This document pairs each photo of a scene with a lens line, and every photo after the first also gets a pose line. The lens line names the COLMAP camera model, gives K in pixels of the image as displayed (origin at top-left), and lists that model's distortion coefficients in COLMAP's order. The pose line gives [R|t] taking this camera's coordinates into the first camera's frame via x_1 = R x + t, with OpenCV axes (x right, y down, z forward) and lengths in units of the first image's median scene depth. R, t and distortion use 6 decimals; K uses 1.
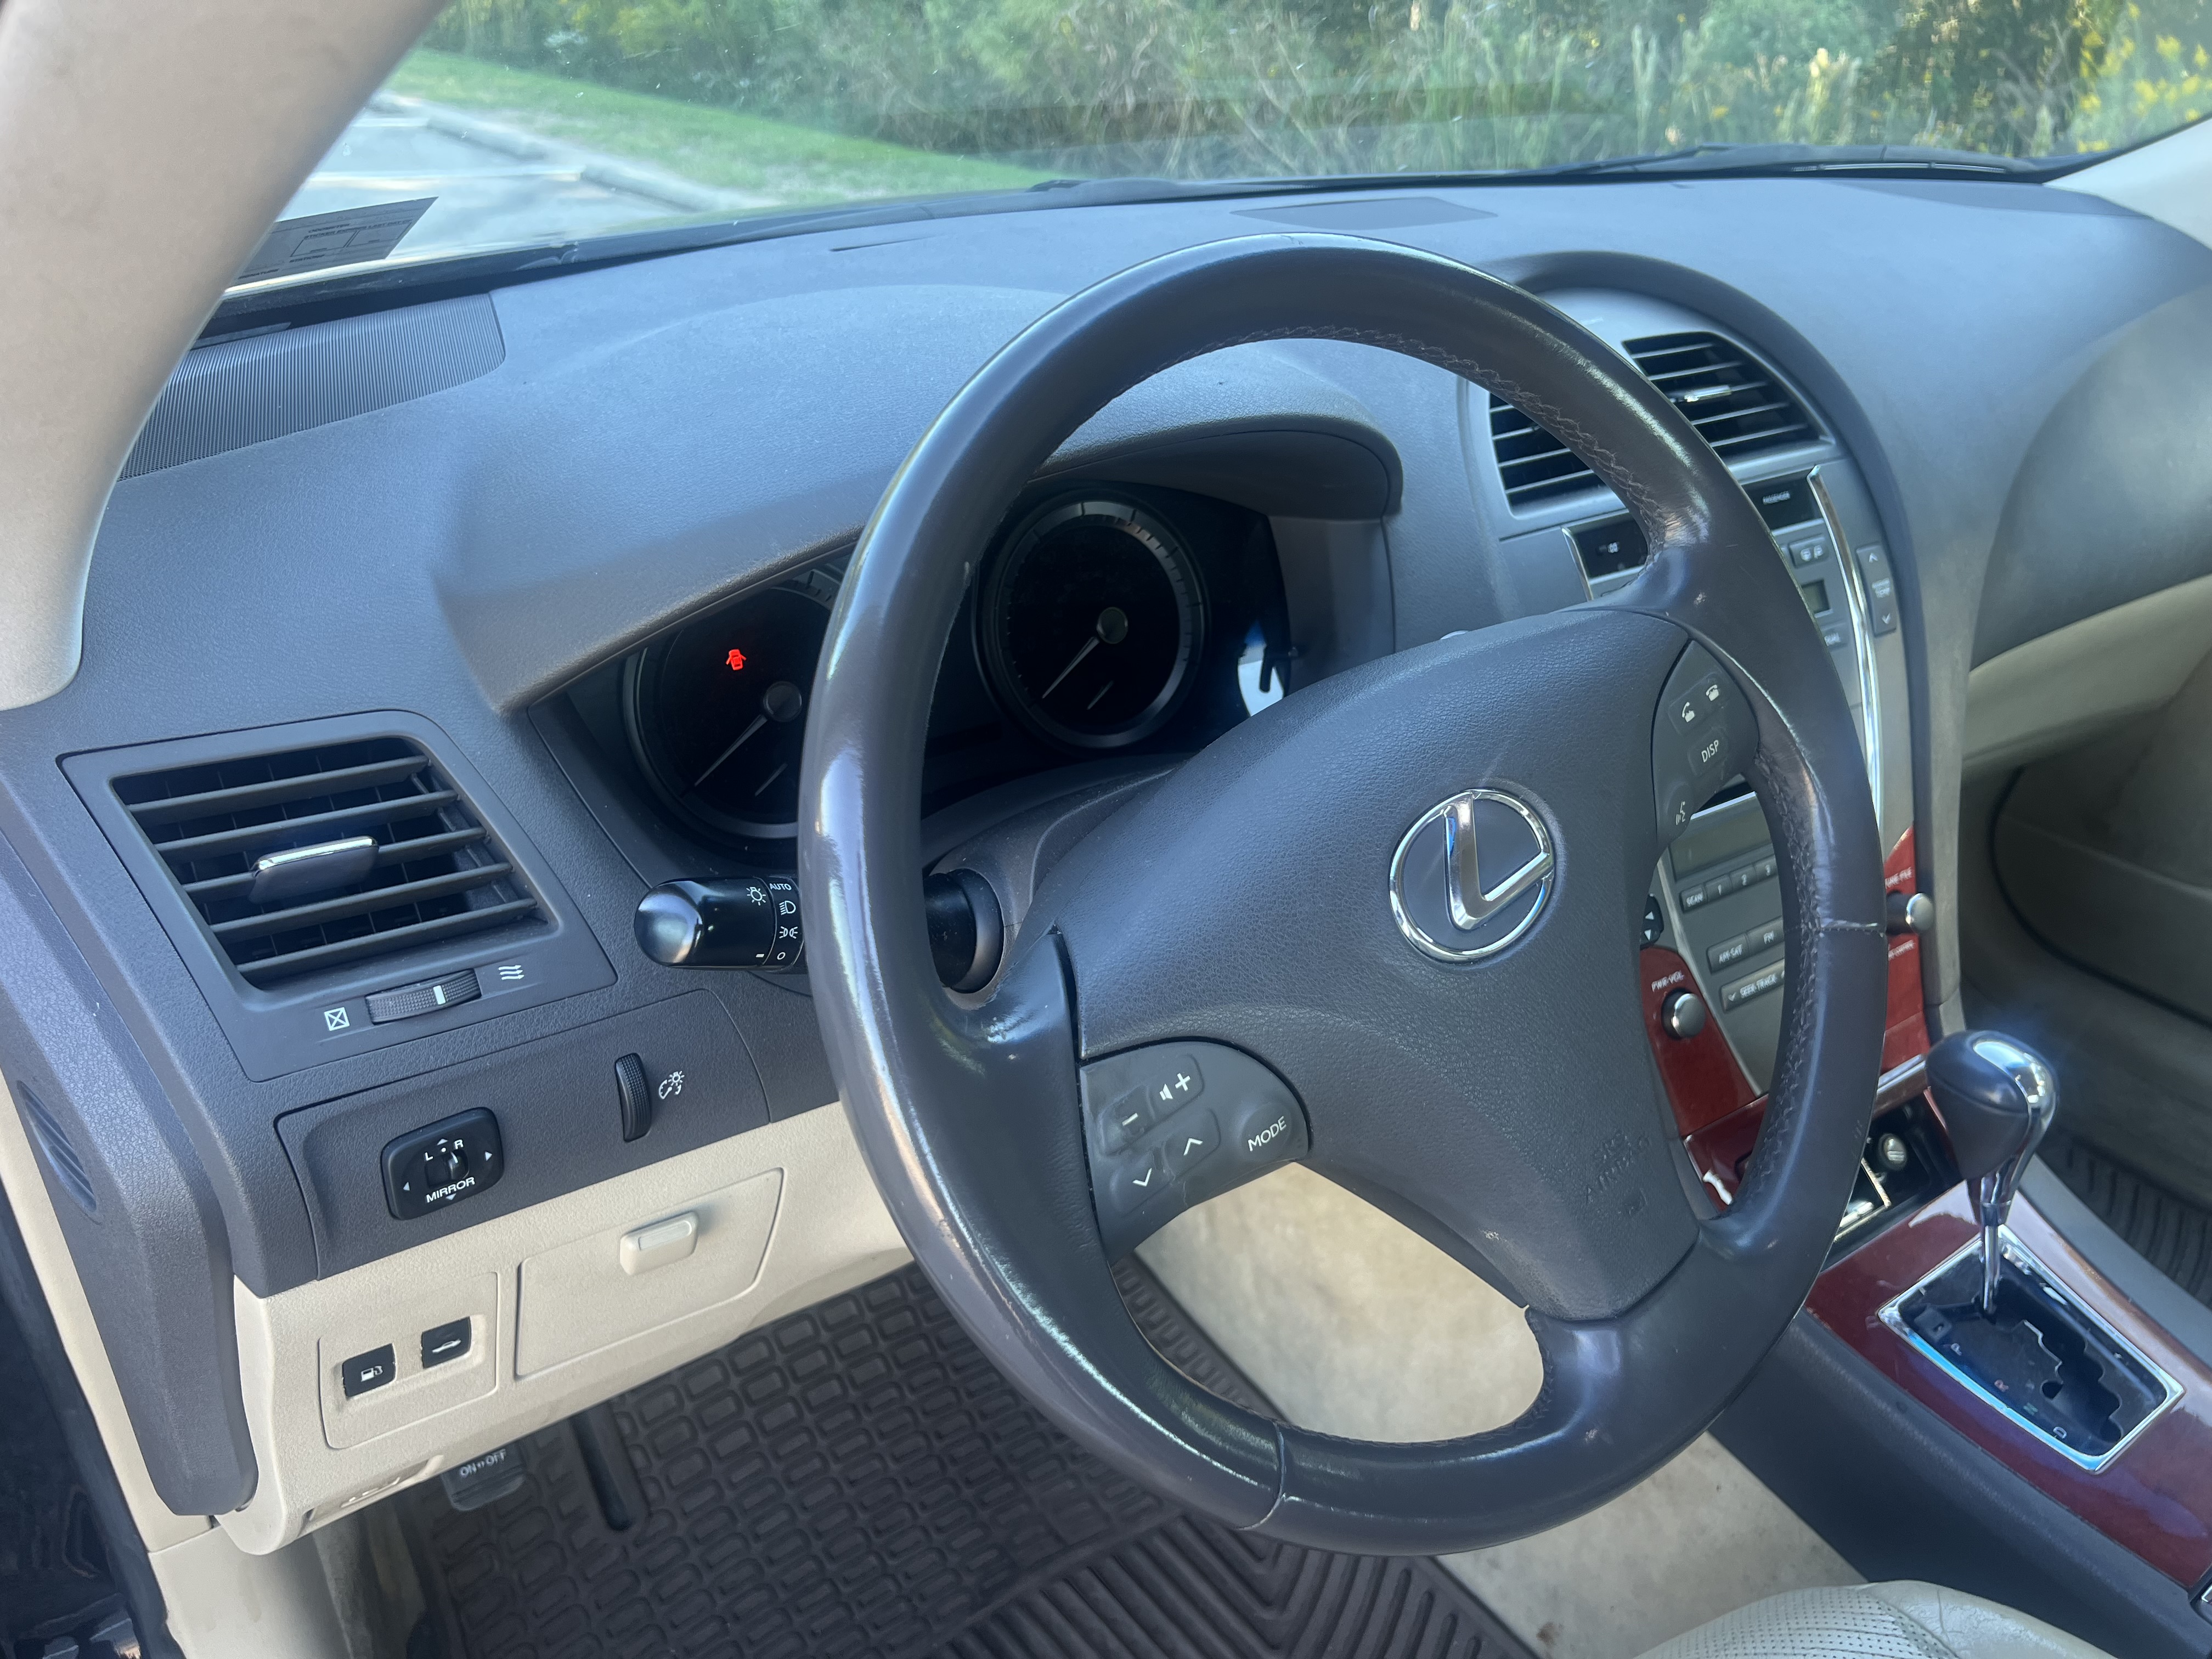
lens RADIAL K [[1665.0, 0, 1127.4], [0, 1665.0, 832.1], [0, 0, 1]] dist [0.035658, -0.047626]
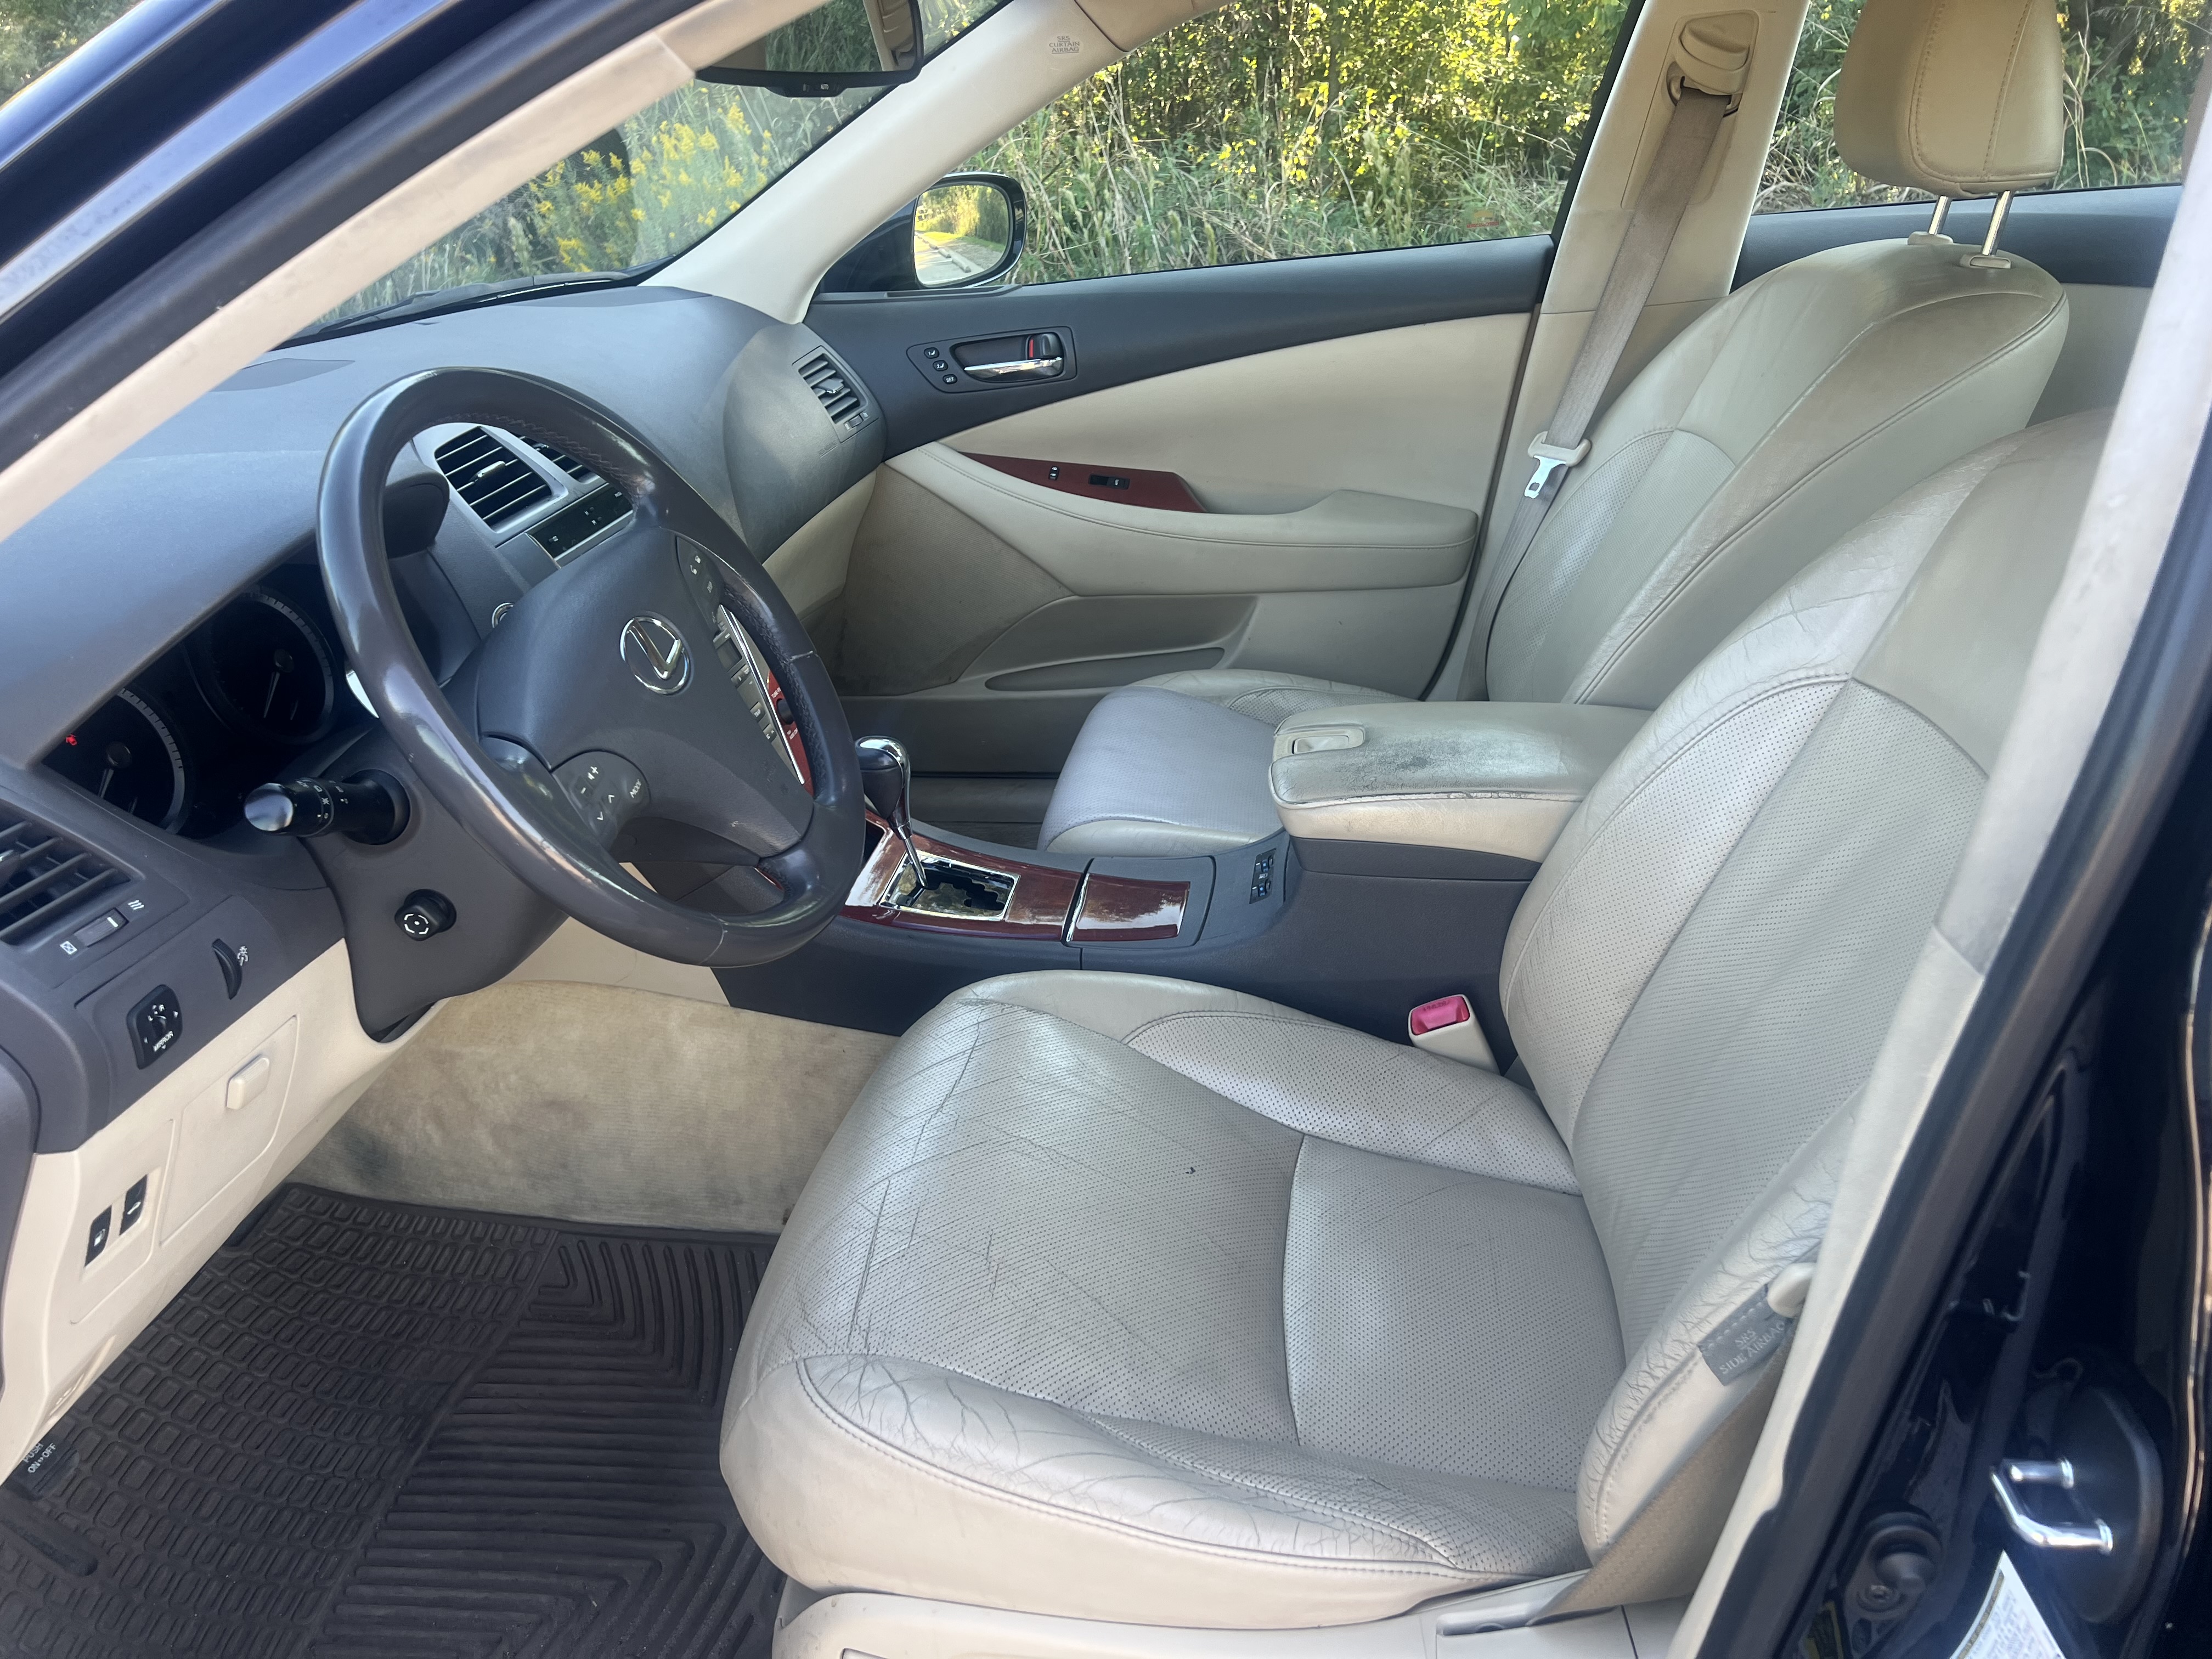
lens RADIAL K [[1665.0, 0, 1102.5], [0, 1665.0, 816.0], [0, 0, 1]] dist [0.035658, -0.047626]
pose [[0.688951, -0.347462, 0.636095, -0.670827], [0.391717, 0.916893, 0.076579, 0.227395], [-0.609839, 0.196410, 0.767801, -0.720440]]
